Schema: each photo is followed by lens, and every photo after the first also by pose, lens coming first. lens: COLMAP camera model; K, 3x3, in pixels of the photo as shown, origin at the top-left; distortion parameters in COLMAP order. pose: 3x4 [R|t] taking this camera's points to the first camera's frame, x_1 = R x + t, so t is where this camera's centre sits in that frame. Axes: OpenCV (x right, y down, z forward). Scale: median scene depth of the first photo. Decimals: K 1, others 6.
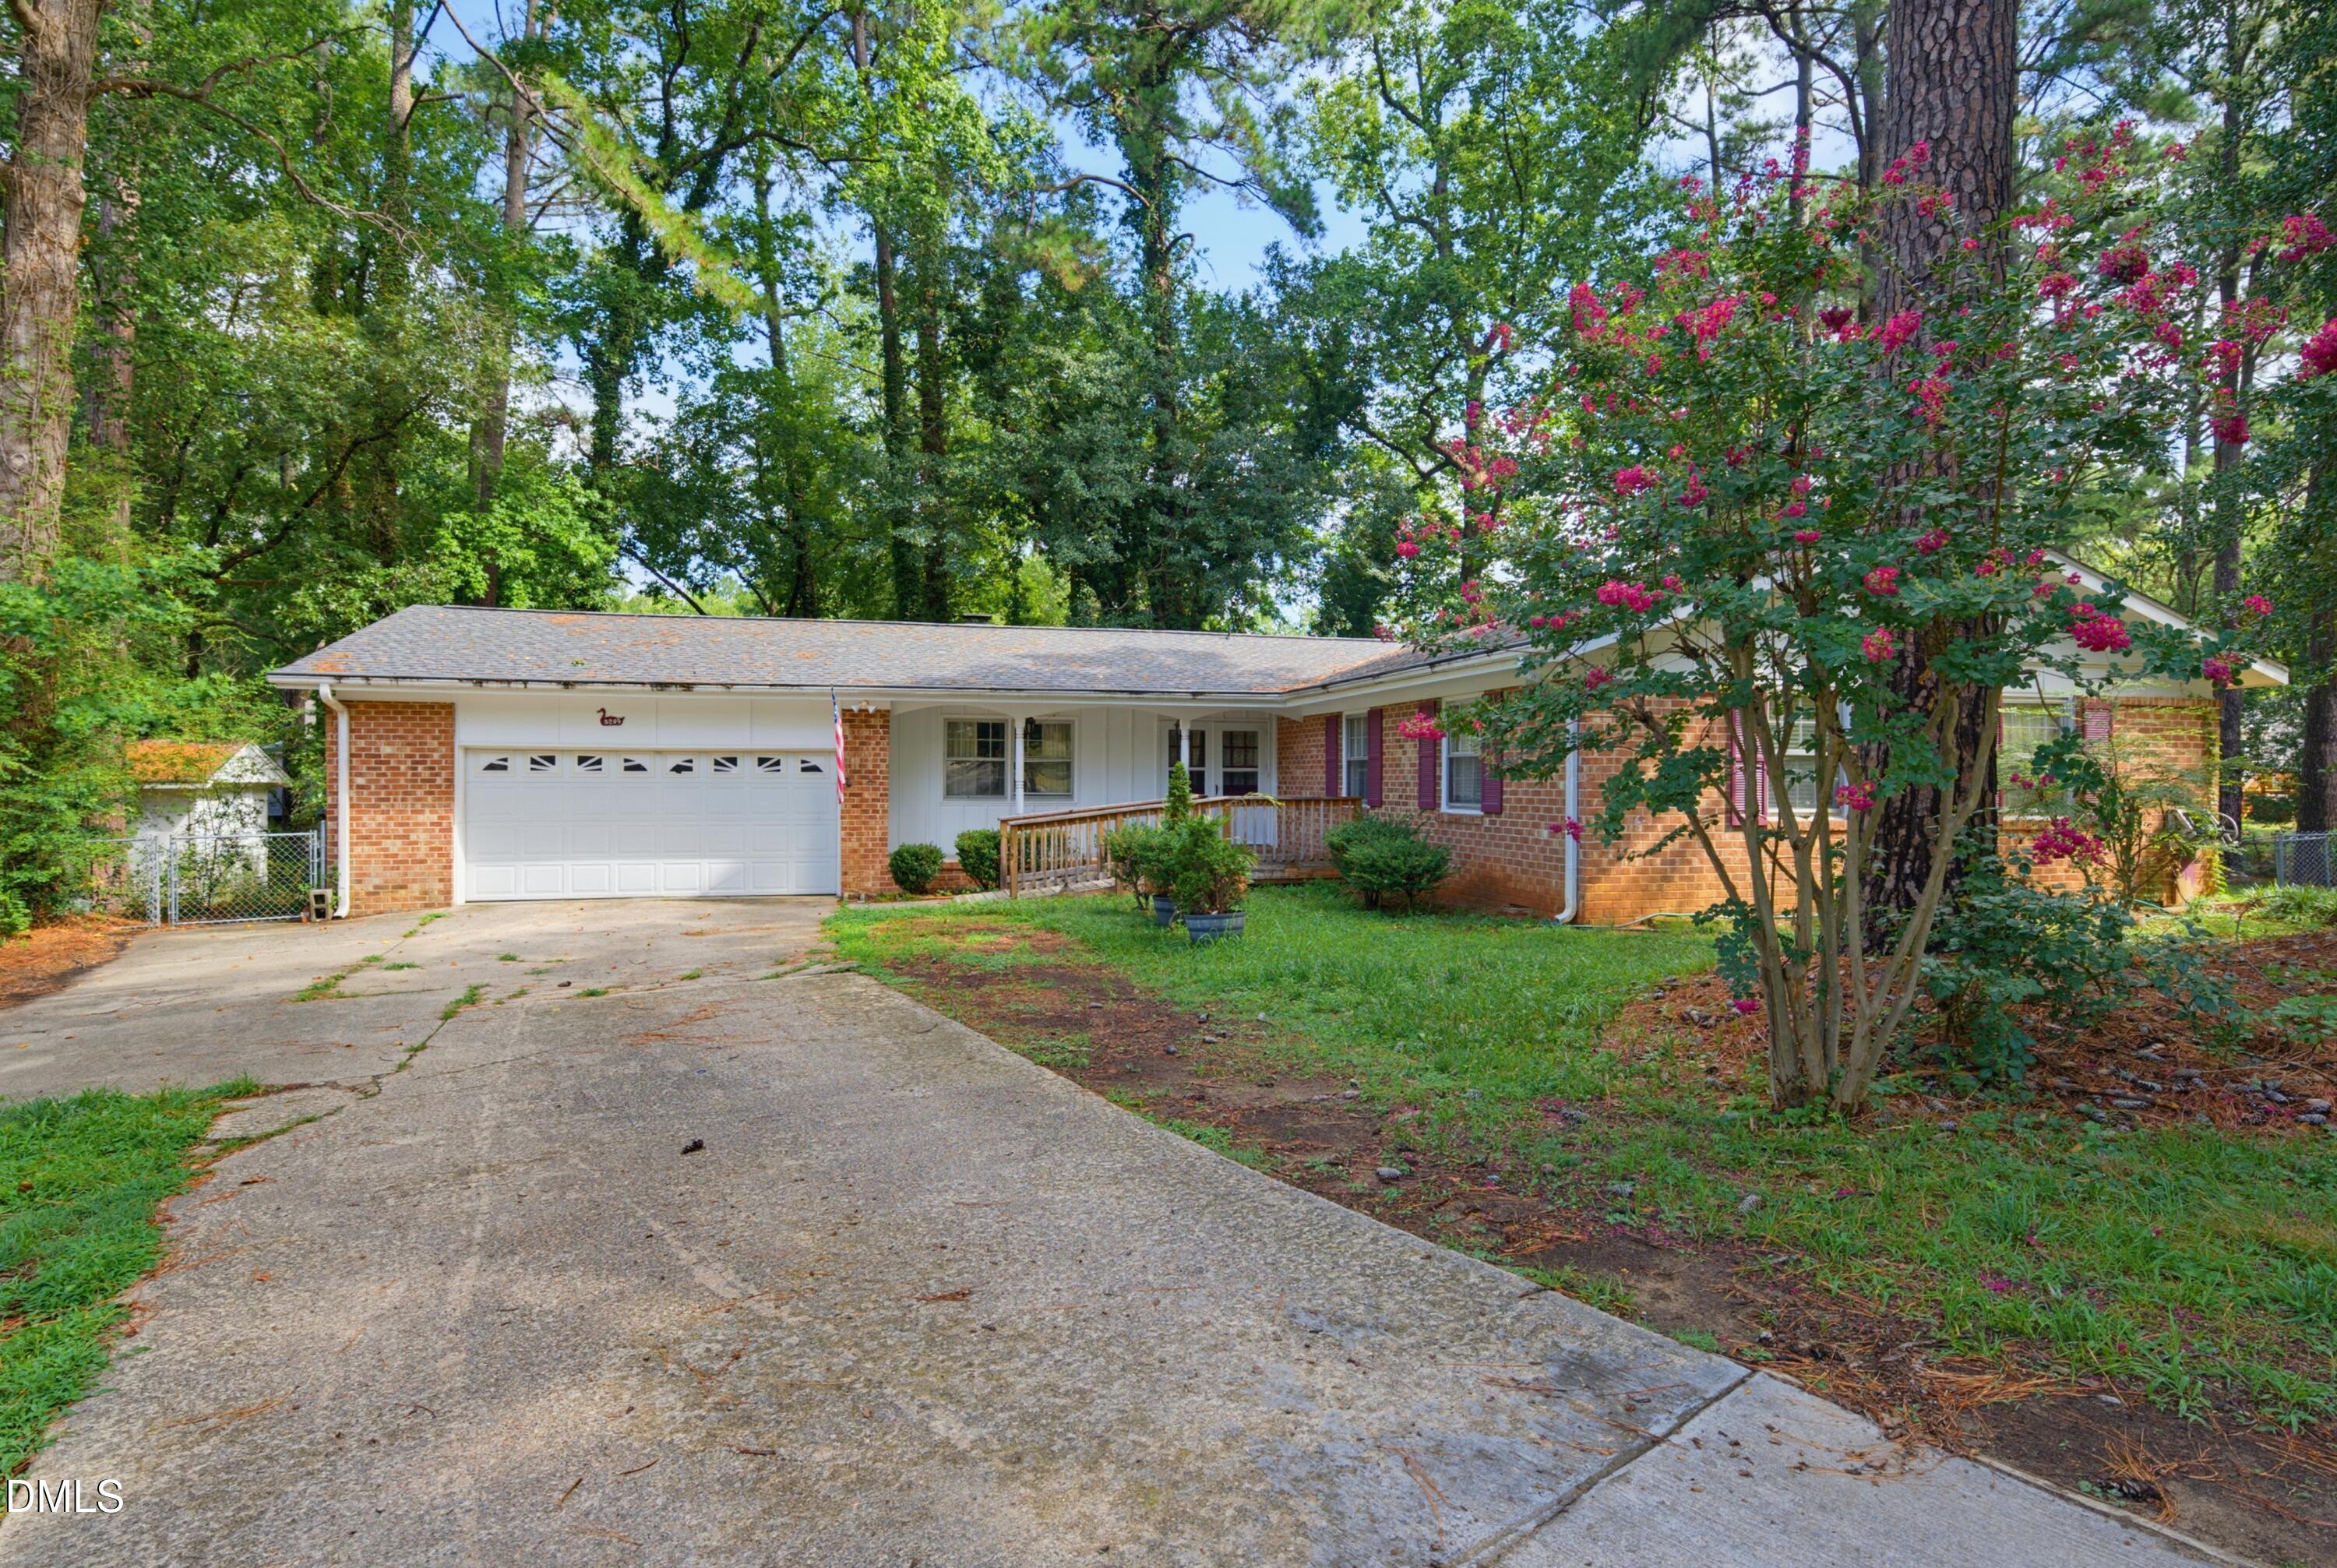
lens RADIAL K [[1159.4, 0, 1163.2], [0, 1159.4, 785.6], [0, 0, 1]] dist [0.000923, 0.000171]
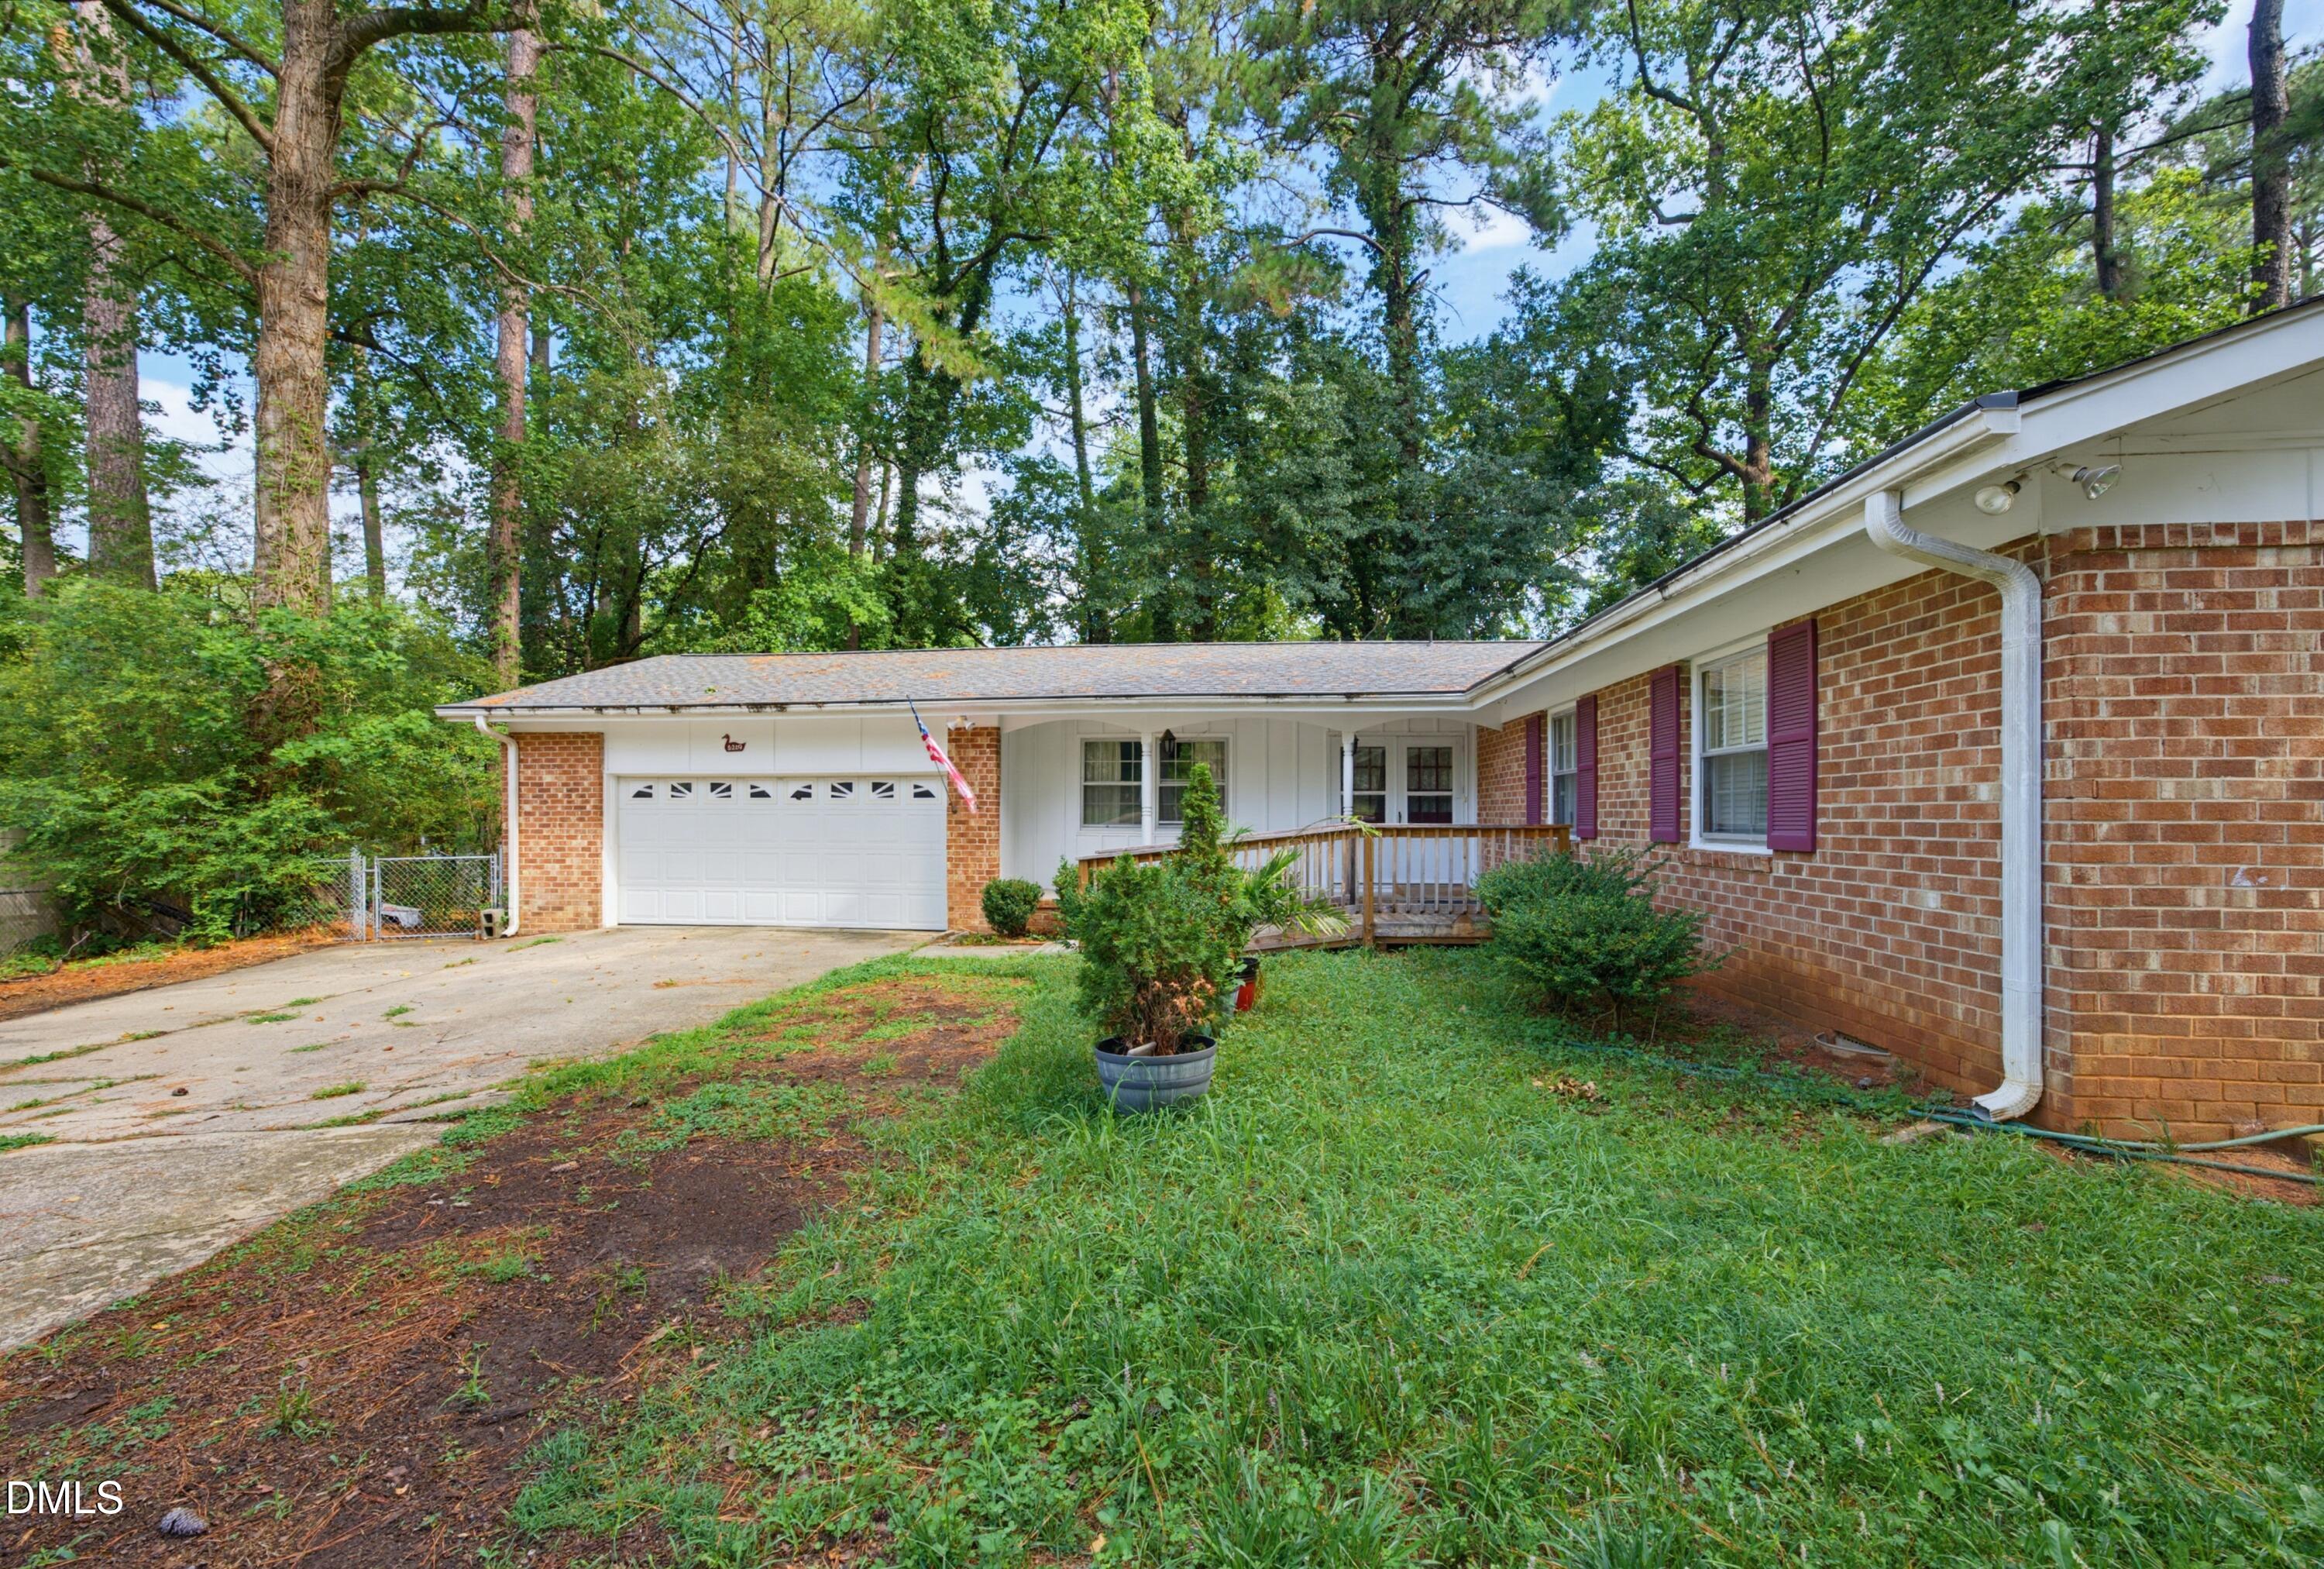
lens RADIAL K [[865.9, 0, 1159.9], [0, 865.9, 817.5], [0, 0, 1]] dist [-0.000351, 0.000141]
pose [[0.941047, -0.001400, -0.338273, 0.116784], [-0.000201, 0.999989, -0.004700, 0.008071], [0.338275, 0.004491, 0.941036, 0.425919]]
